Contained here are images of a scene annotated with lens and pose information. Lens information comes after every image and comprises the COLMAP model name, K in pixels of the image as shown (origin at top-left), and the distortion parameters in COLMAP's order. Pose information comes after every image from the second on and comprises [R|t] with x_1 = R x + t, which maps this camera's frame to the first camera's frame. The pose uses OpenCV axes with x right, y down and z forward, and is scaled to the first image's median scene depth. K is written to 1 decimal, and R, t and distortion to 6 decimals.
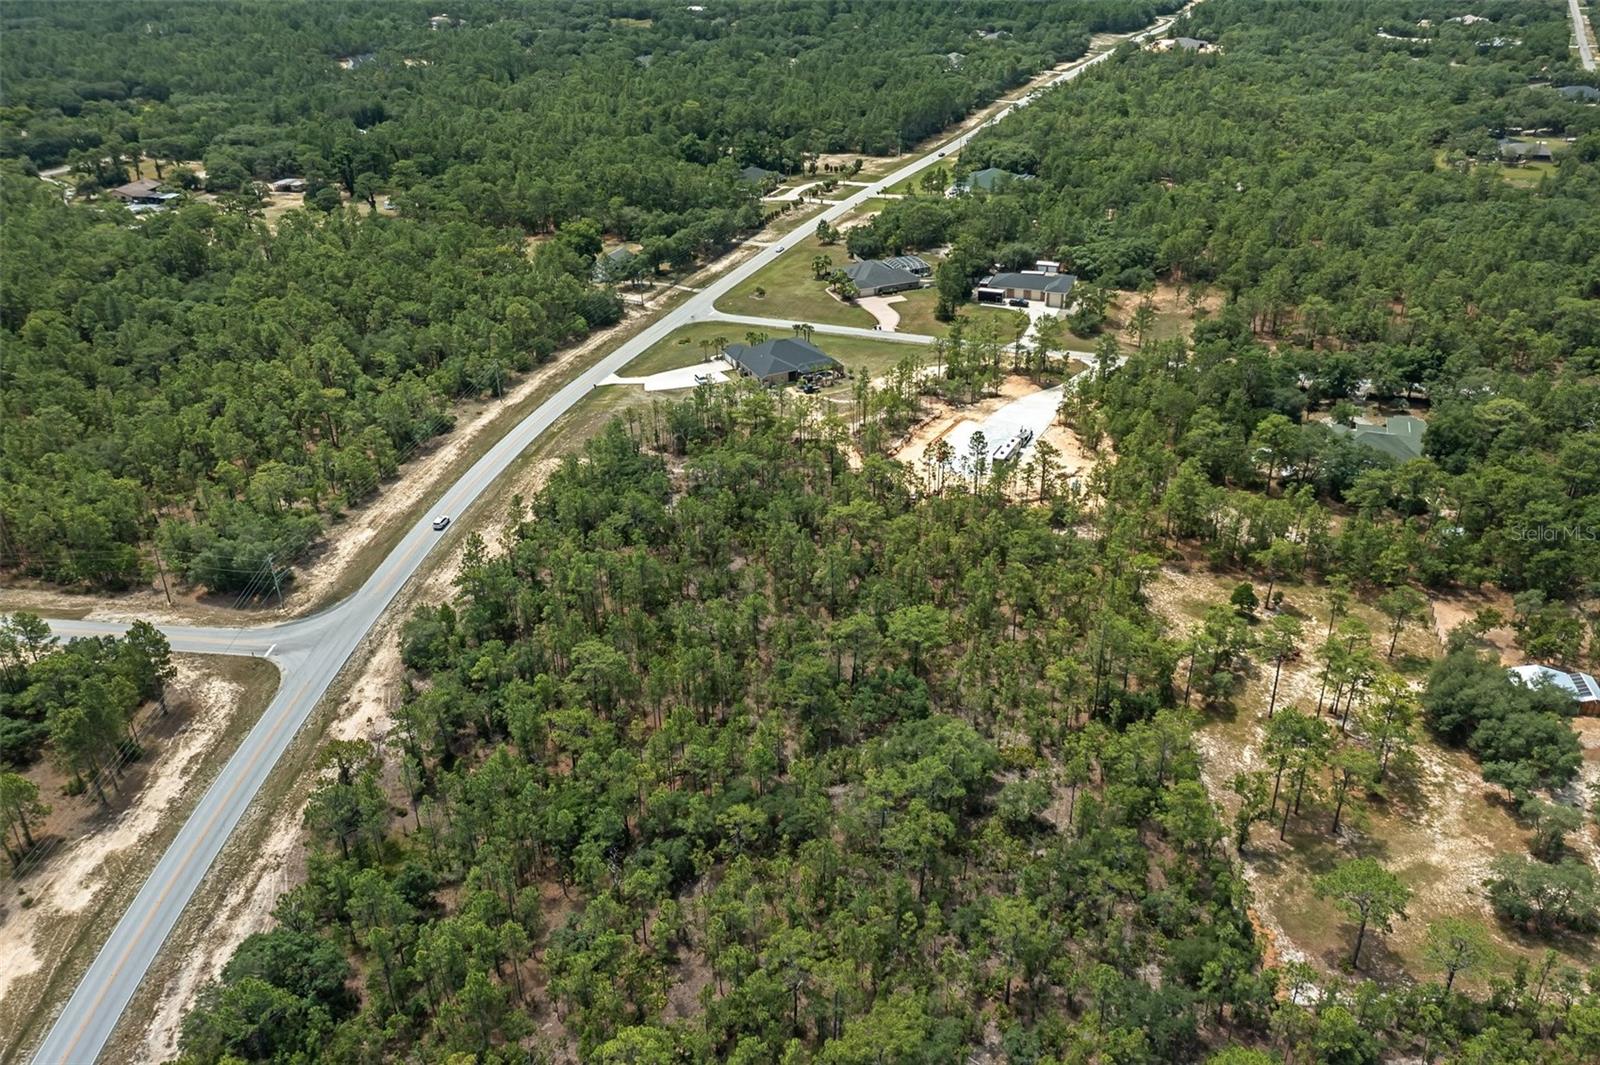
lens RADIAL K [[1256.1, 0, 800.0], [0, 1256.1, 532.5], [0, 0, 1]] dist [0.003555, -0.011495]
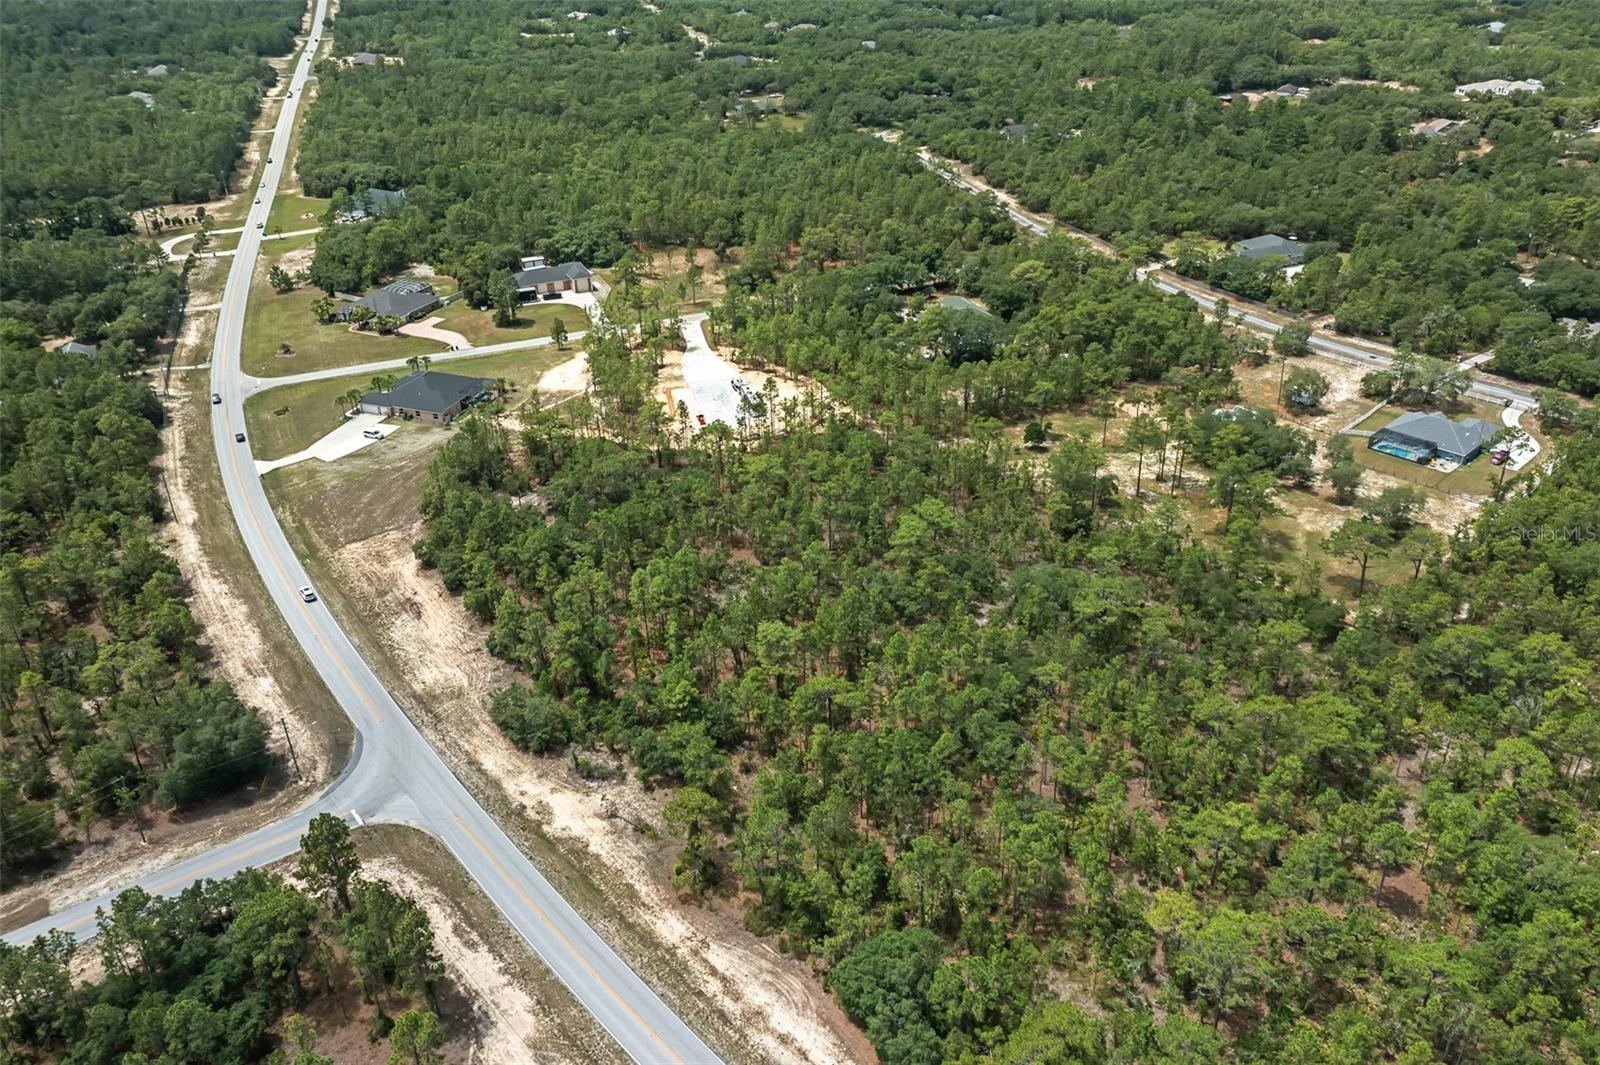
lens RADIAL K [[1256.1, 0, 800.0], [0, 1256.1, 532.5], [0, 0, 1]] dist [0.003555, -0.011495]
pose [[0.730060, -0.325771, 0.600737, -0.494240], [0.334357, 0.936938, 0.101753, -0.051478], [-0.596001, 0.126575, 0.792945, 0.116905]]
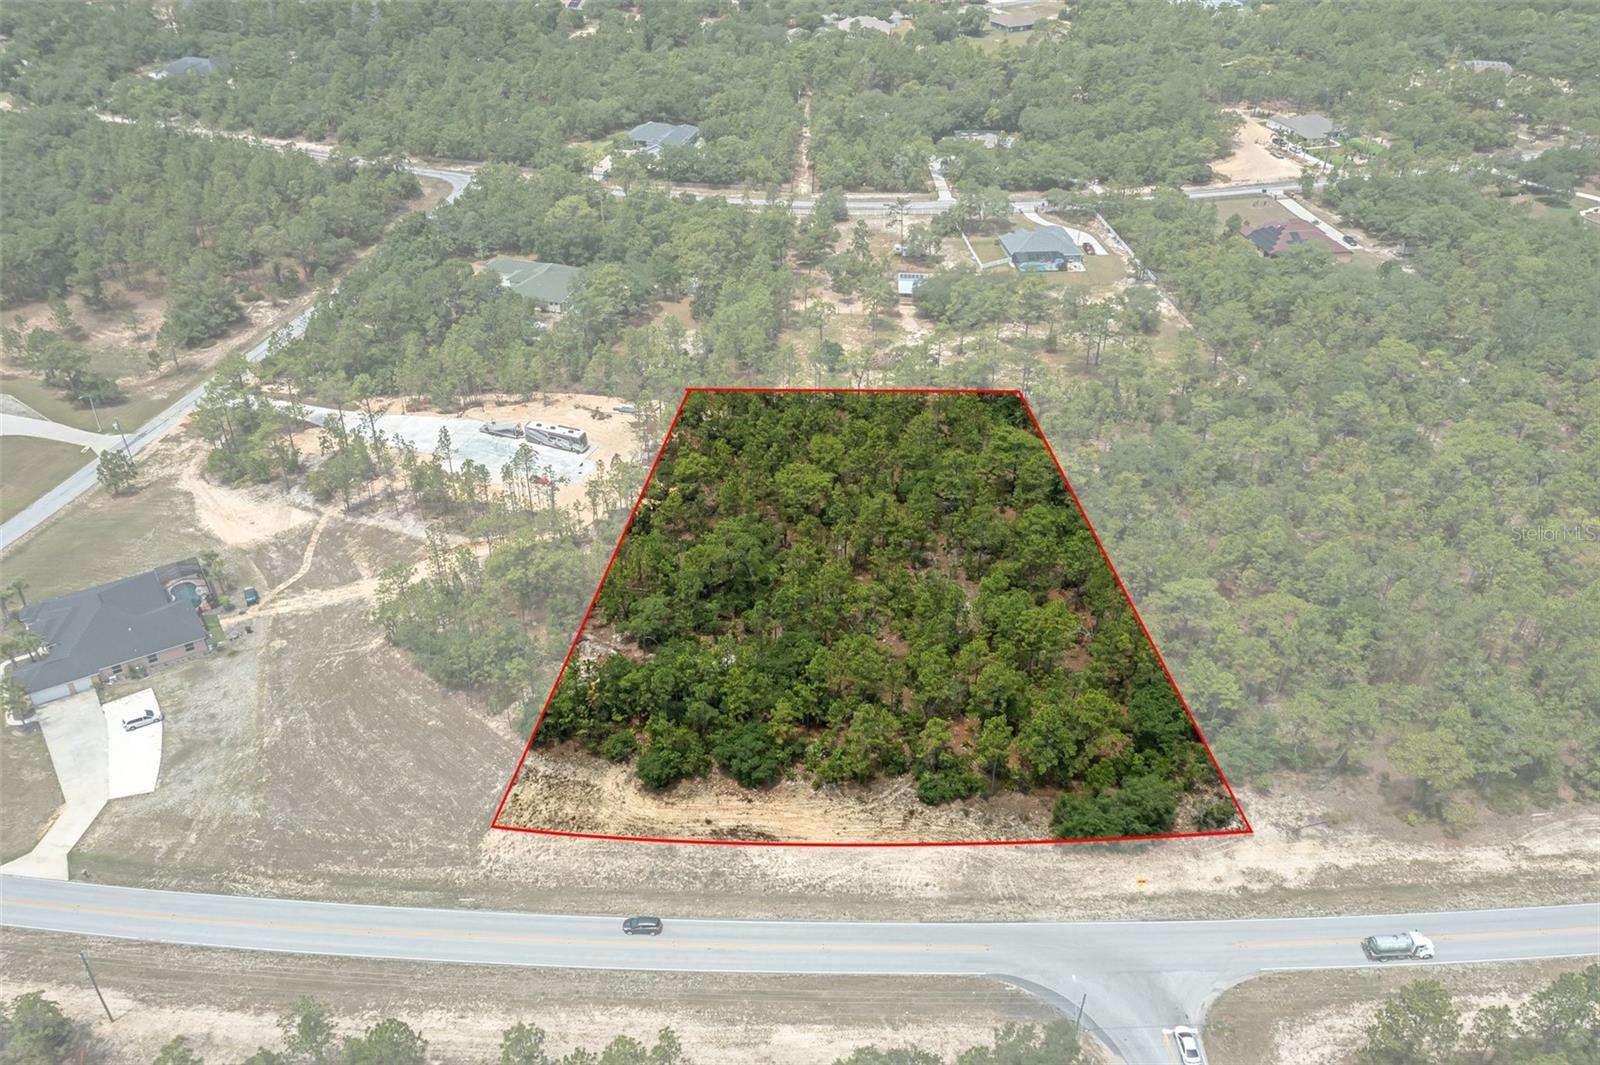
lens RADIAL K [[1256.1, 0, 800.0], [0, 1256.1, 532.5], [0, 0, 1]] dist [0.003555, -0.011495]
pose [[-0.119543, -0.530405, 0.839273, -0.608948], [0.465668, 0.716630, 0.519225, -0.381712], [-0.876848, 0.452893, 0.161325, 0.731958]]
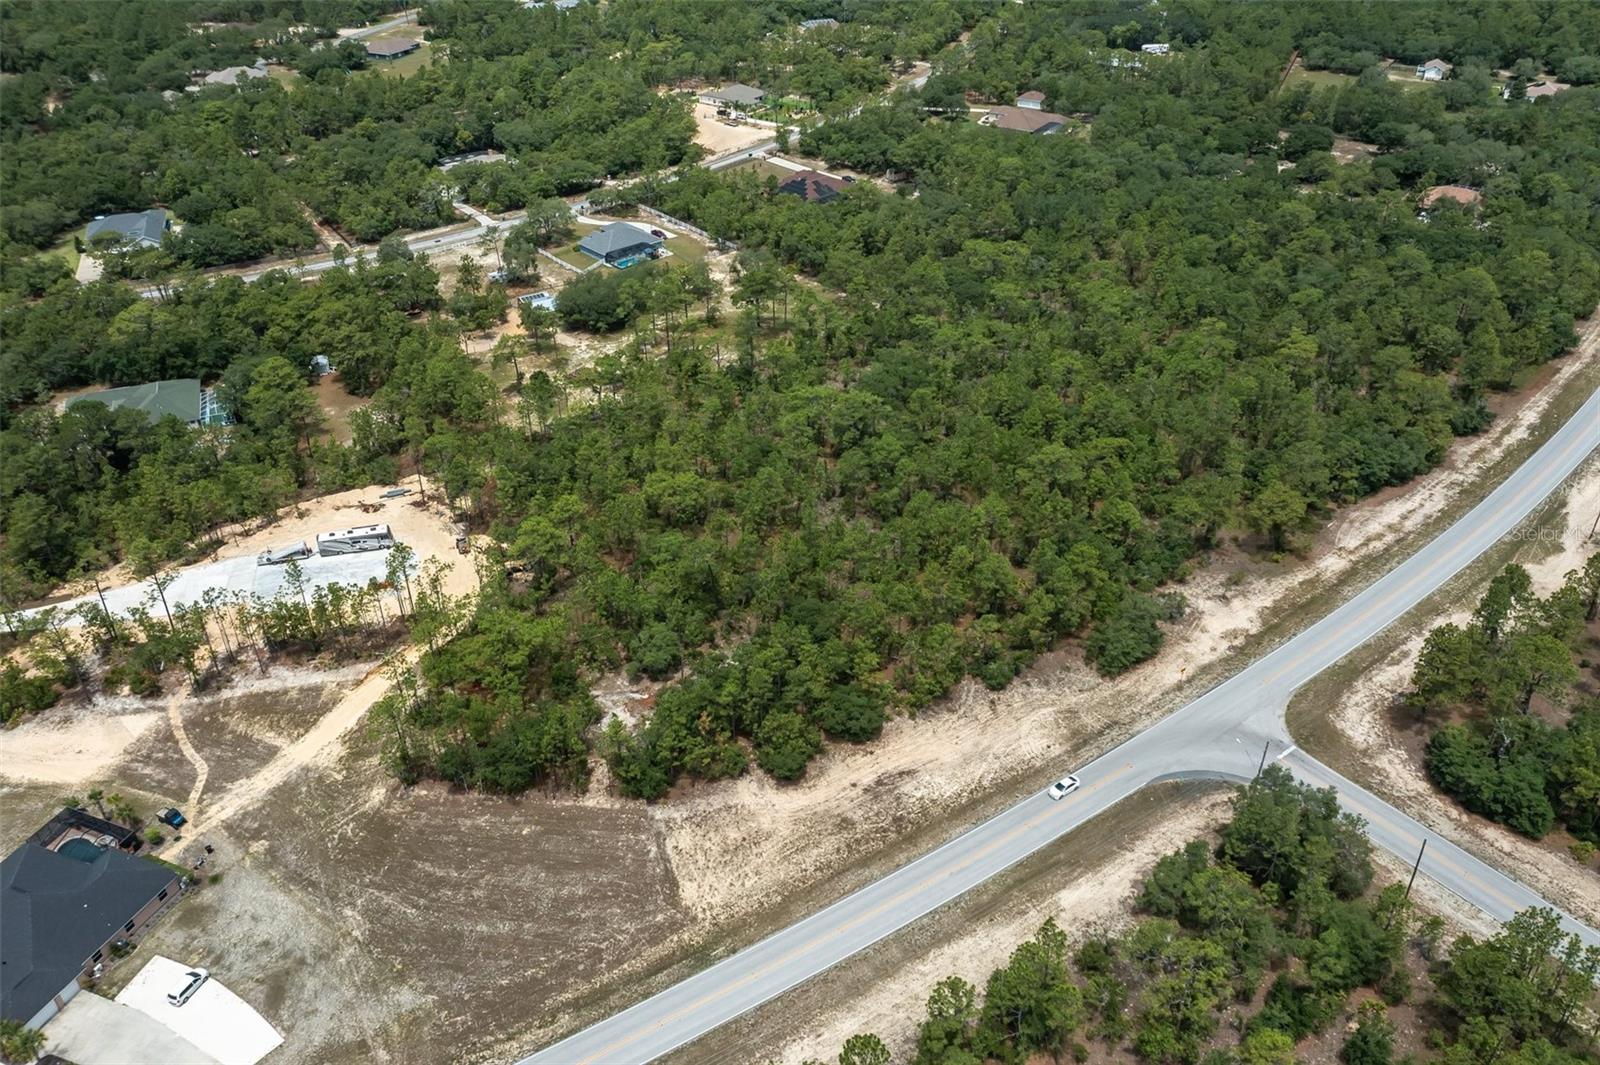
lens RADIAL K [[1256.1, 0, 800.0], [0, 1256.1, 532.5], [0, 0, 1]] dist [0.003555, -0.011495]
pose [[-0.664345, -0.379963, 0.643640, -0.520585], [0.381788, 0.567809, 0.729267, -0.527672], [-0.642560, 0.730220, -0.232156, 0.985557]]
